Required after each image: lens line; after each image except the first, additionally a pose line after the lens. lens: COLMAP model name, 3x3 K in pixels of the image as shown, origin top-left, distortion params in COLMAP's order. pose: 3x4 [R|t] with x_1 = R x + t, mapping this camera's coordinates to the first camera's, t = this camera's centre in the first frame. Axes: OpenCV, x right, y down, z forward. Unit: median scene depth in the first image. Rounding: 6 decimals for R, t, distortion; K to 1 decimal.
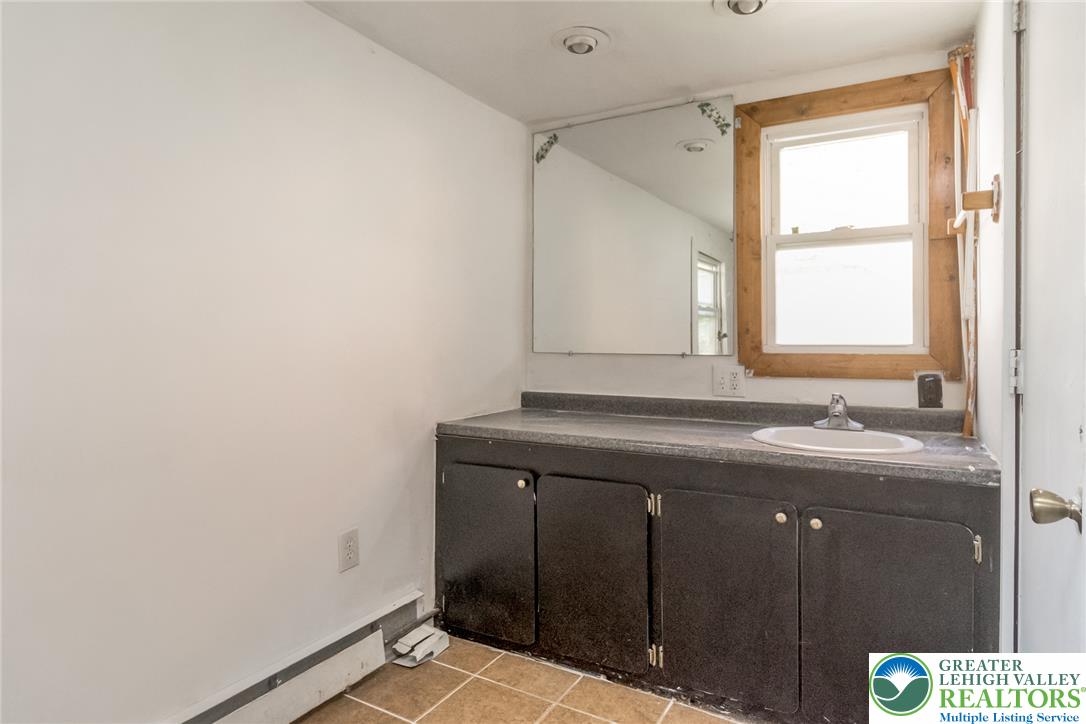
lens RADIAL K [[616.5, 0, 551.0], [0, 616.5, 344.2], [0, 0, 1]] dist [-0.007294, -0.000151]
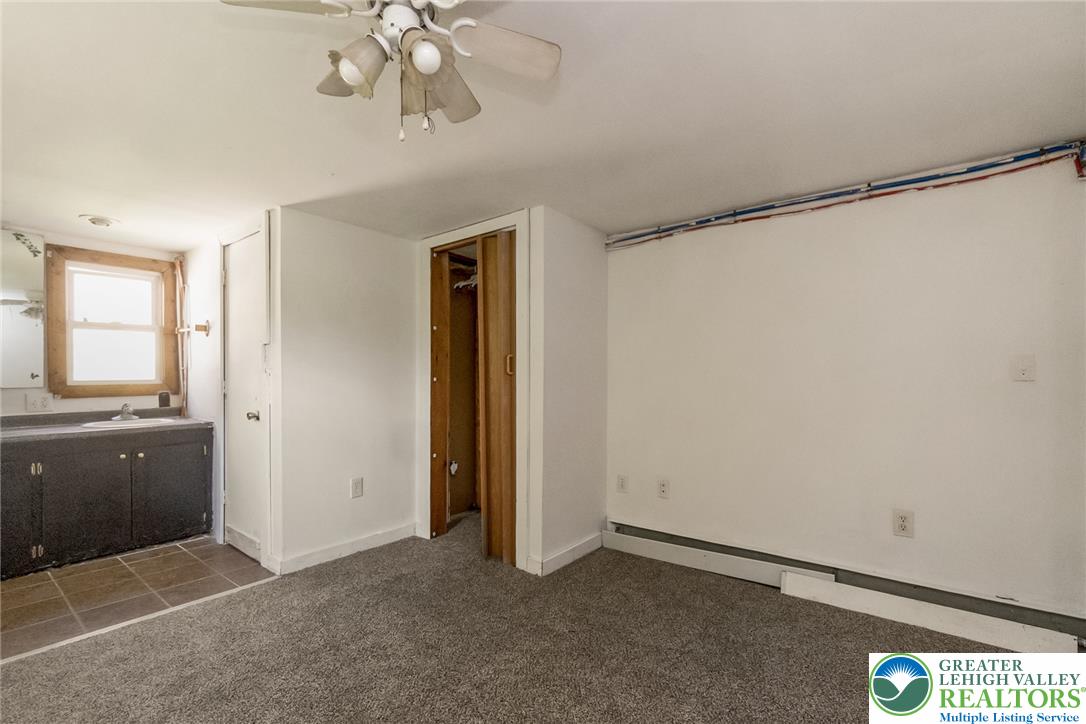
lens RADIAL K [[482.4, 0, 543.5], [0, 482.4, 368.2], [0, 0, 1]] dist [-0.004955, -0.000322]
pose [[0.141471, 0.005705, 0.989926, -0.875050], [0.007066, 0.999952, -0.006772, -0.017472], [-0.989917, 0.007953, 0.141424, -0.598666]]
